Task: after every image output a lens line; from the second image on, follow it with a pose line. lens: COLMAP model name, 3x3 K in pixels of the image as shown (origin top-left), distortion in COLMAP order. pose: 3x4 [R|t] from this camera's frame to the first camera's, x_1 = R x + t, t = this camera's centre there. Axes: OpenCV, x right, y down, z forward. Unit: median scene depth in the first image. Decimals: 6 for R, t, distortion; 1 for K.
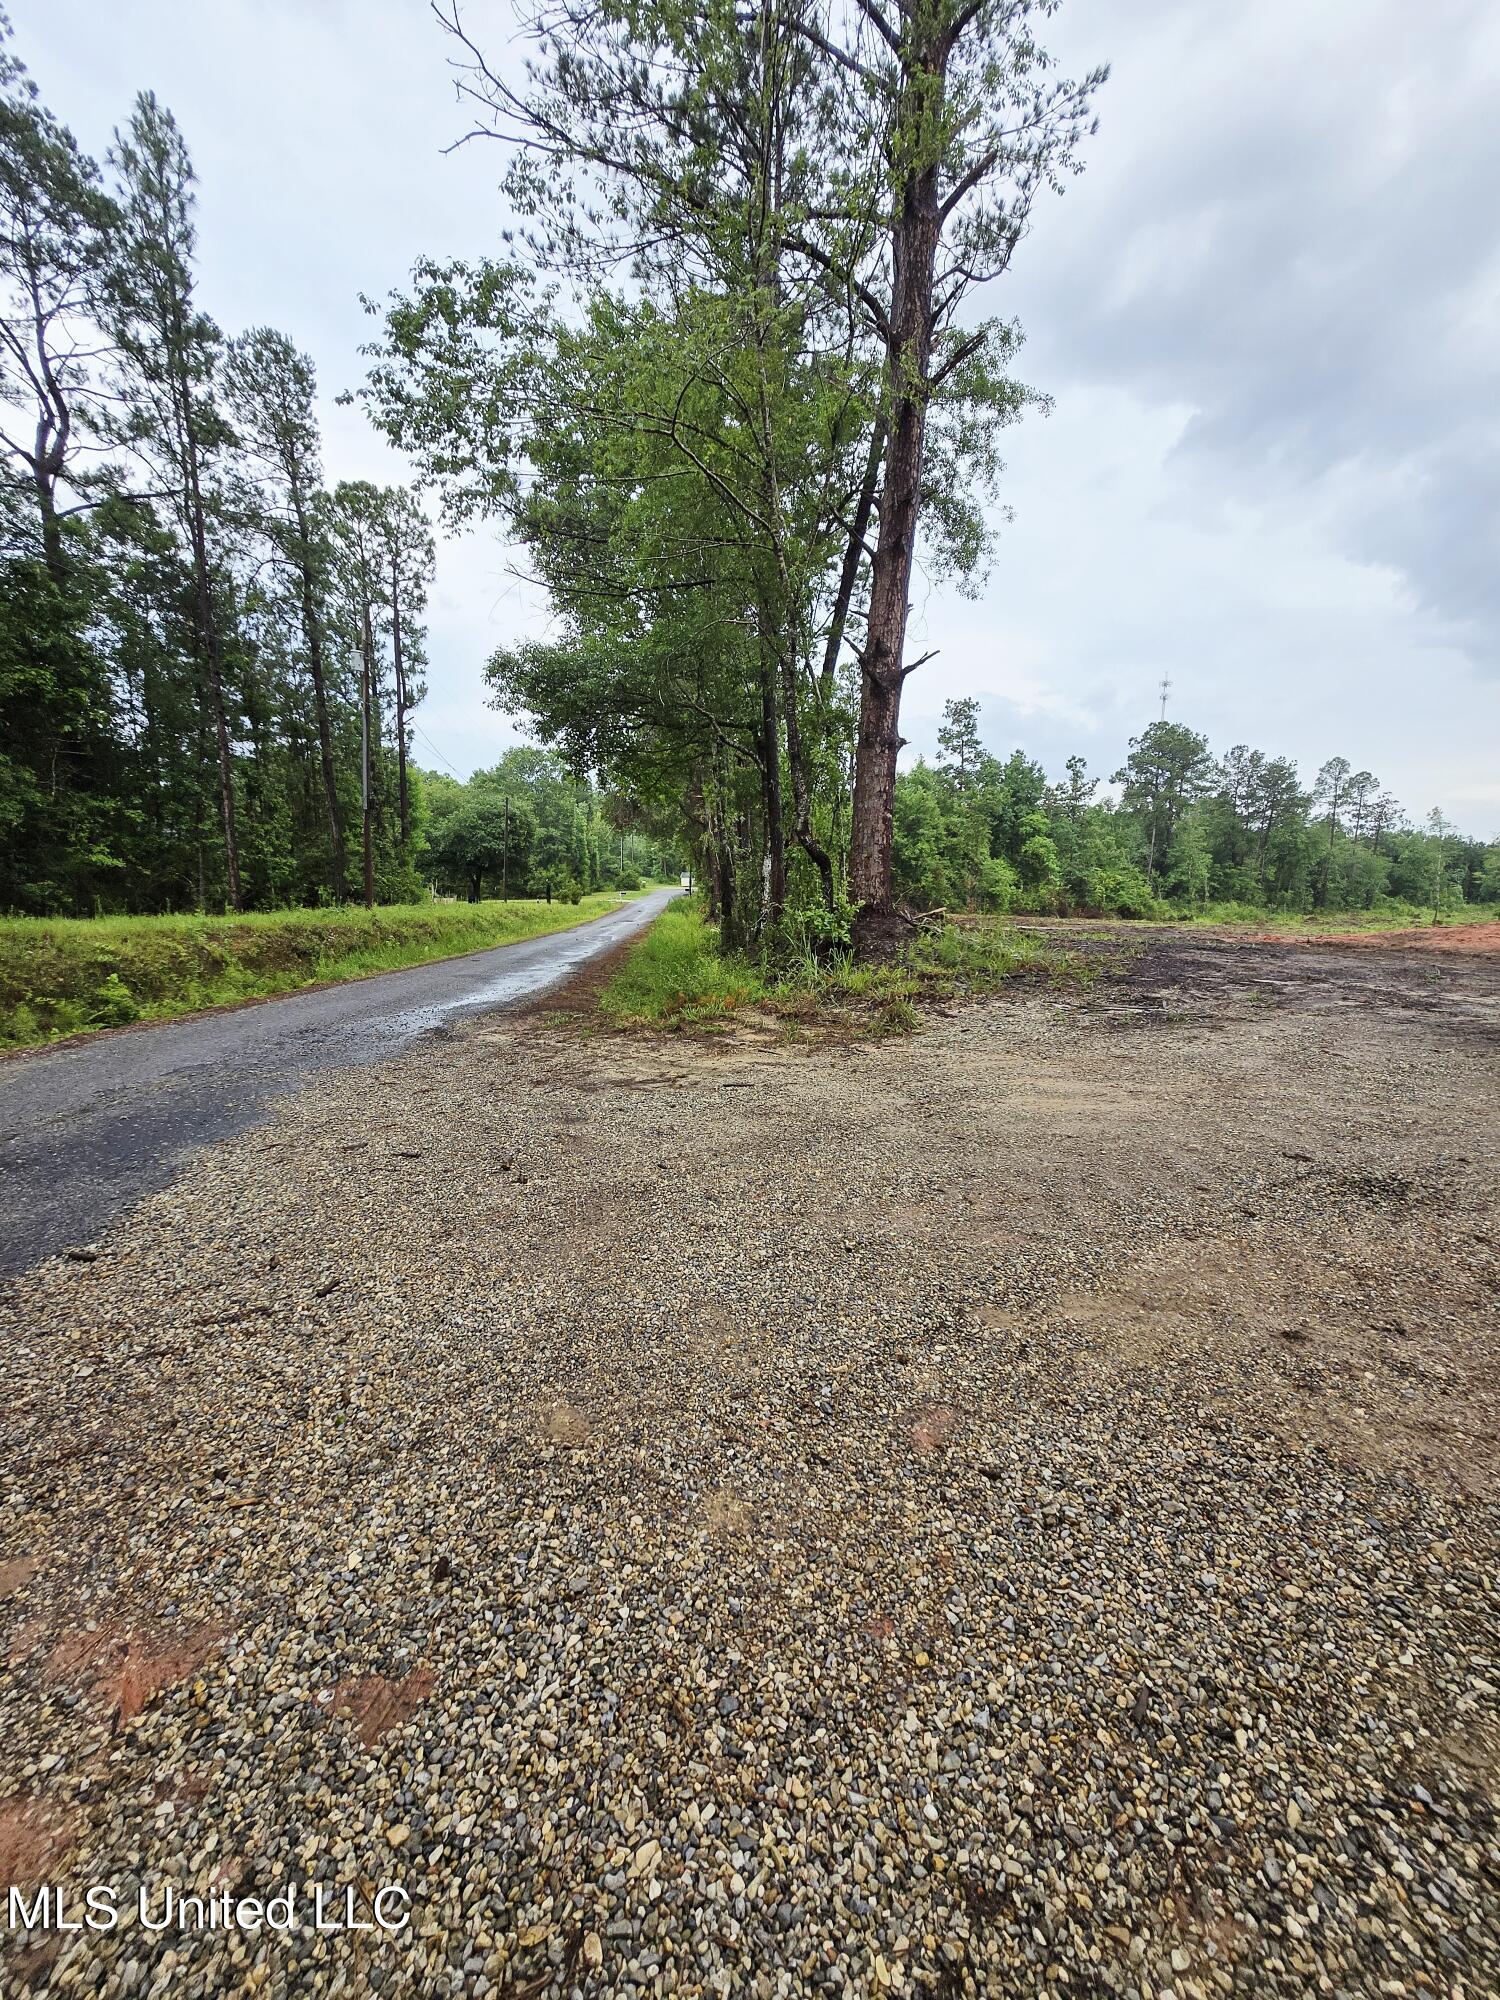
lens RADIAL K [[791.6, 0, 748.7], [0, 791.6, 990.1], [0, 0, 1]] dist [-0.003294, -0.000339]
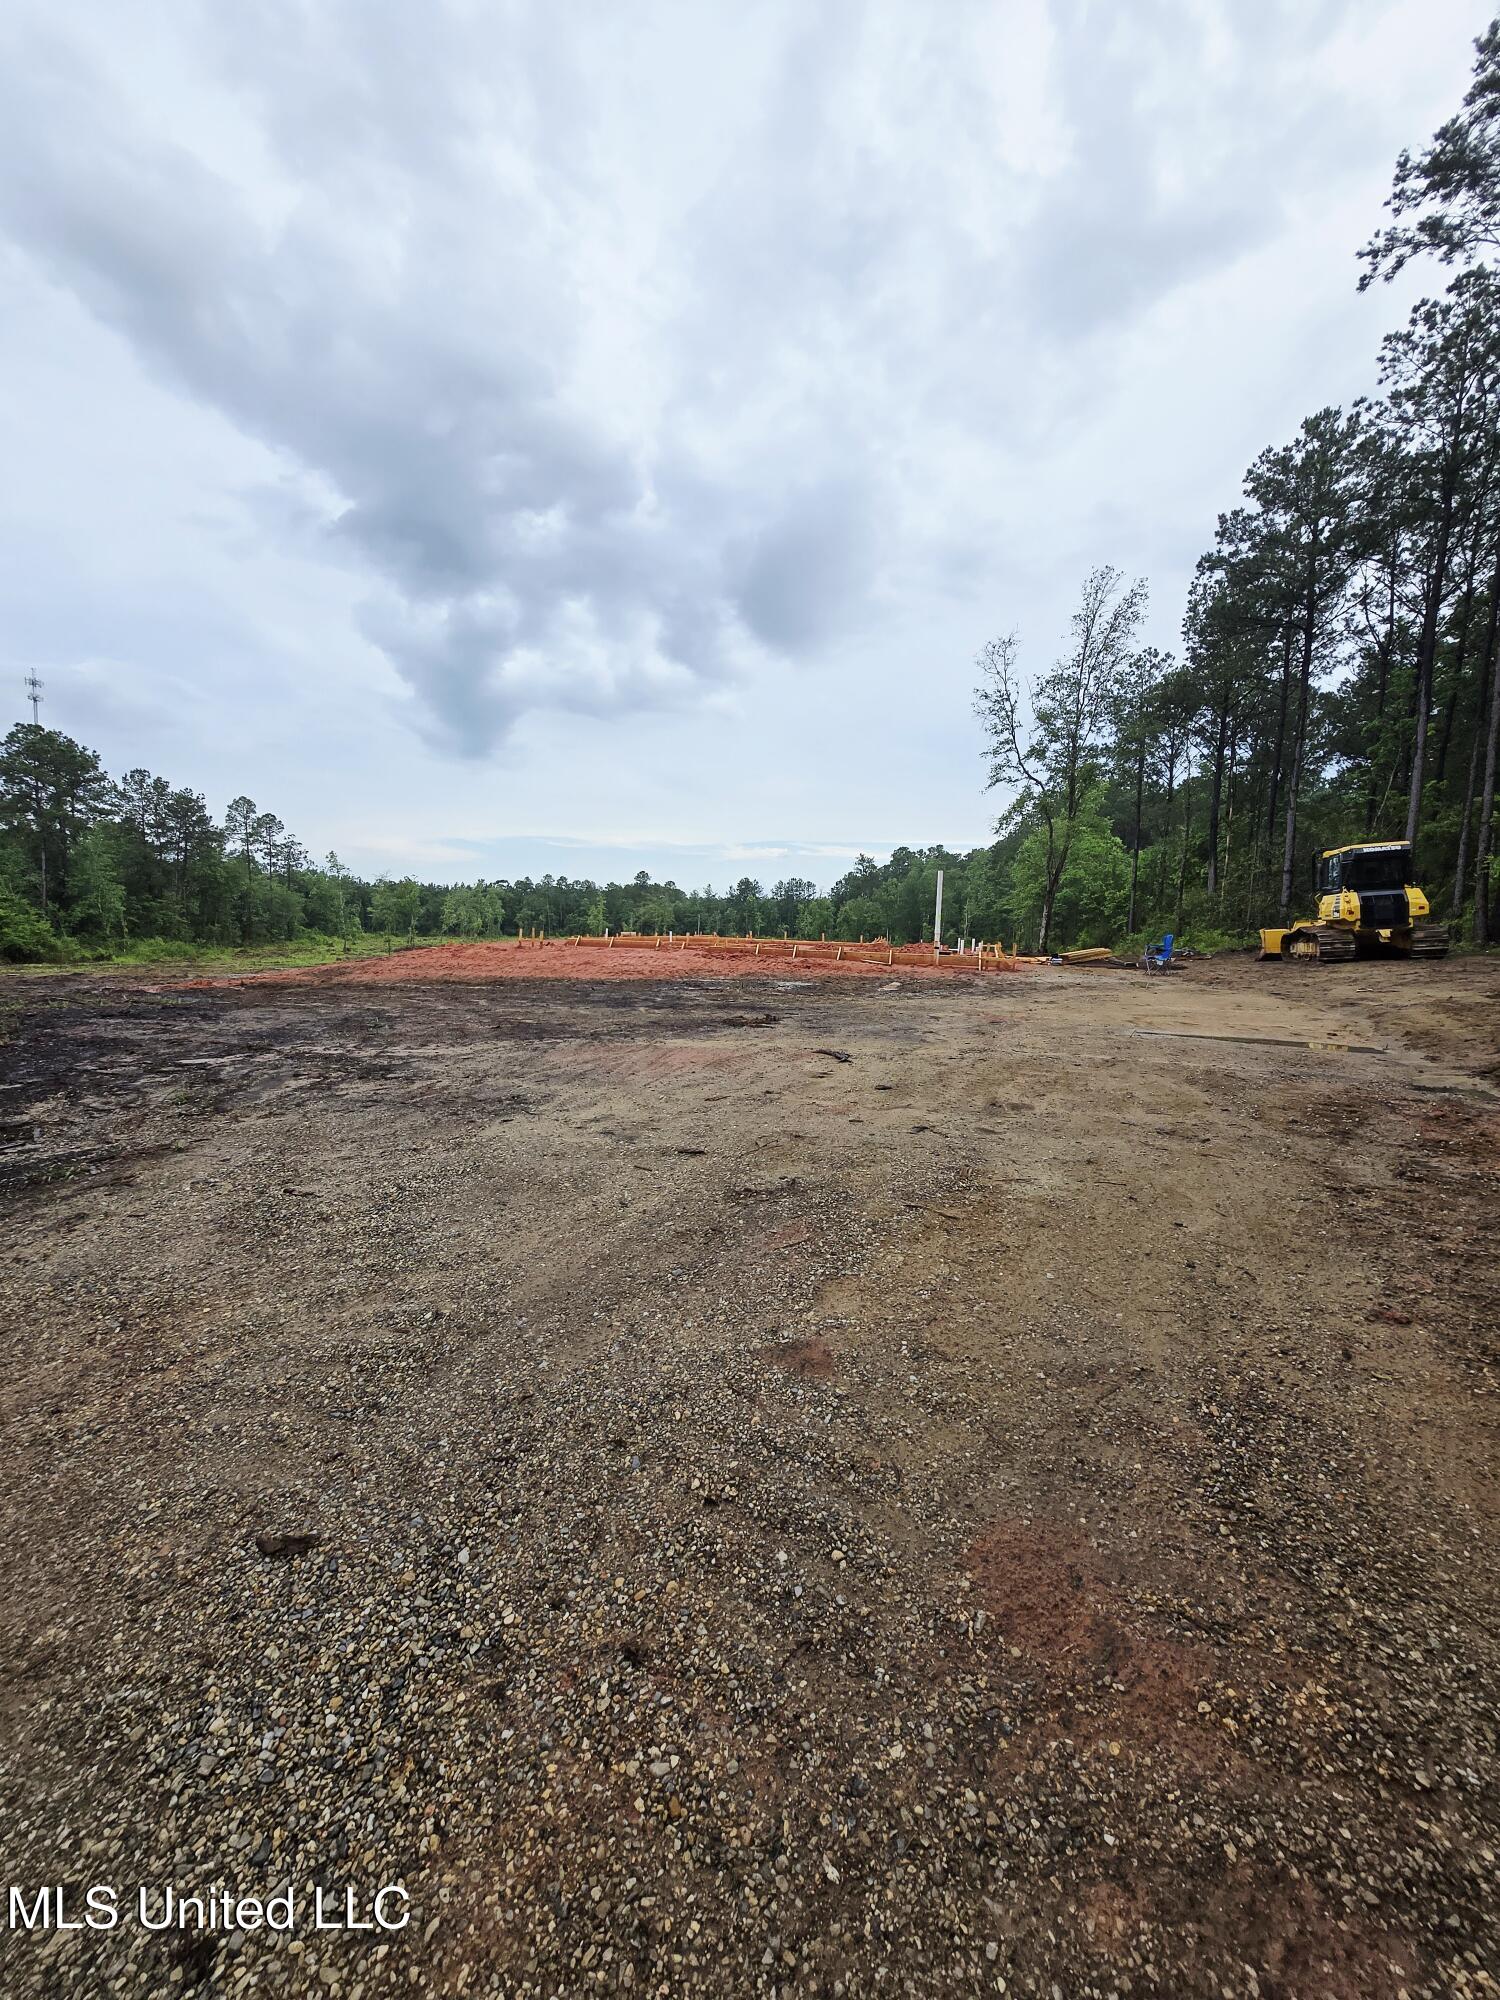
lens RADIAL K [[791.6, 0, 748.7], [0, 791.6, 990.1], [0, 0, 1]] dist [-0.003294, -0.000339]
pose [[0.374405, -0.087446, 0.923133, 0.016413], [0.125218, 0.991192, 0.043107, -0.004959], [-0.918772, 0.099453, 0.382058, 0.022344]]
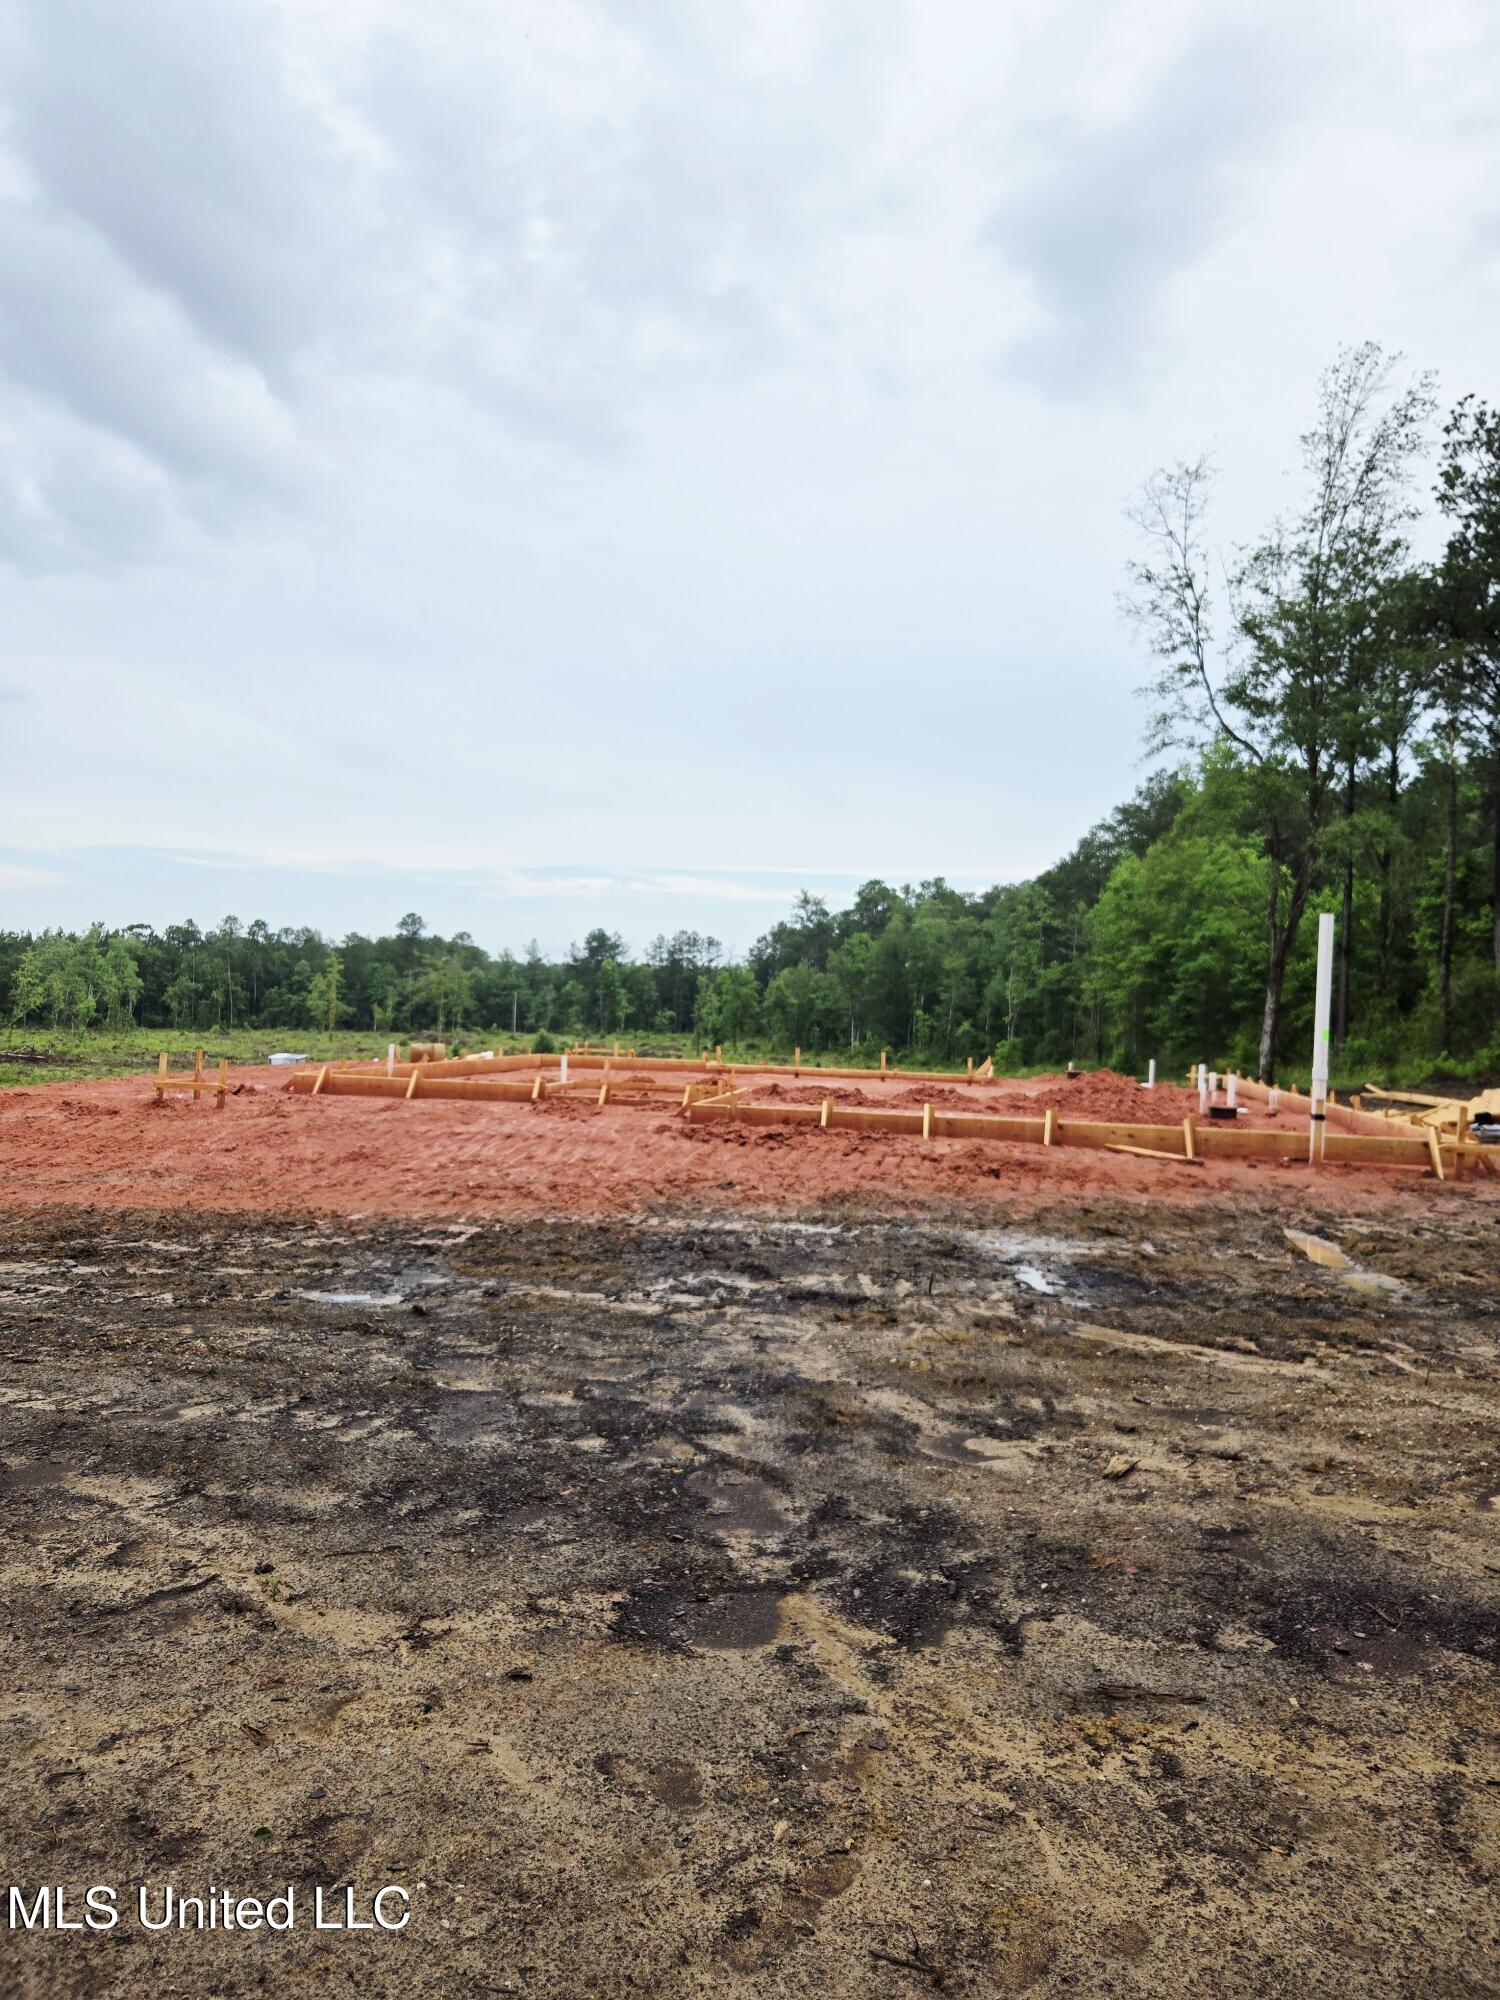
lens RADIAL K [[1305.1, 0, 750.0], [0, 1305.1, 1000.0], [0, 0, 1]] dist [0.100884, -0.092196]
pose [[0.251825, -0.003643, 0.967766, 0.147613], [0.122011, 0.992133, -0.028014, -0.024296], [-0.960051, 0.125133, 0.250288, 0.120361]]
